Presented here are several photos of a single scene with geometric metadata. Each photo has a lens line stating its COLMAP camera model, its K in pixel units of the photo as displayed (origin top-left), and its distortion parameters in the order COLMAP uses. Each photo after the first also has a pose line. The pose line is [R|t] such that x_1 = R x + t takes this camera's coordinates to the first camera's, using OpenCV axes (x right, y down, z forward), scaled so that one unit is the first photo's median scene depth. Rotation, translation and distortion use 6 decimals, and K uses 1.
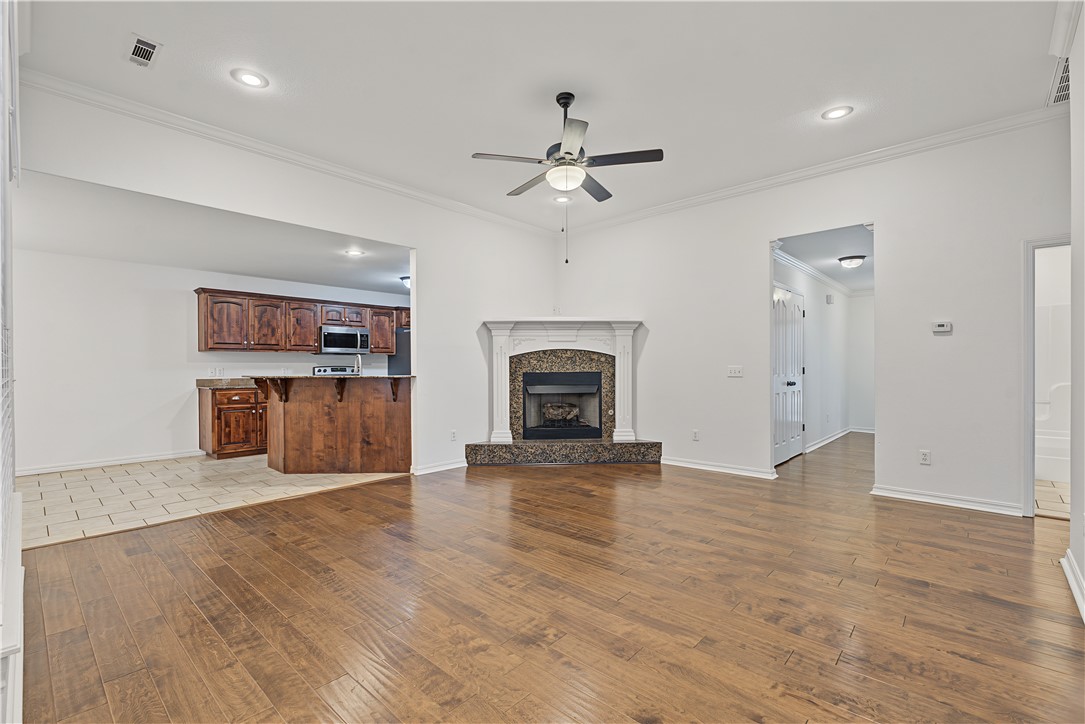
lens RADIAL K [[481.3, 0, 542.0], [0, 481.3, 364.2], [0, 0, 1]] dist [-0.000283, -0.000011]
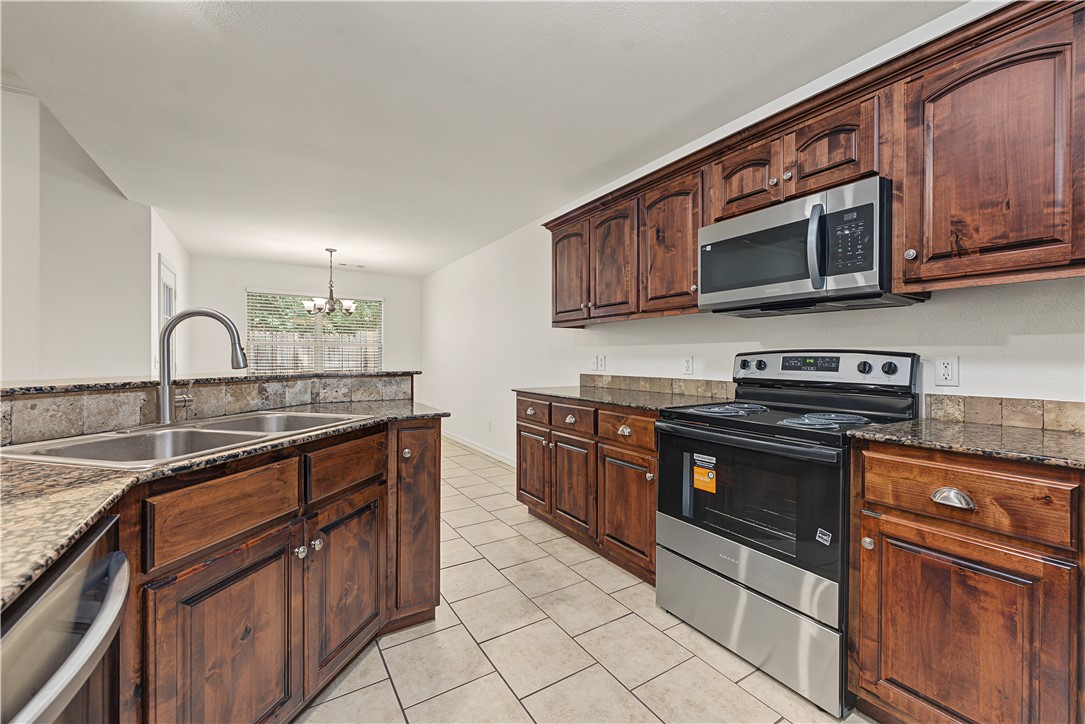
lens RADIAL K [[440.9, 0, 542.5], [0, 440.9, 362.0], [0, 0, 1]] dist [-0.003799, -0.000067]
pose [[-0.272934, 0.011158, -0.961968, -0.141646], [-0.000355, 0.999932, 0.011699, 0.008574], [0.962033, 0.003535, -0.272912, 1.005709]]
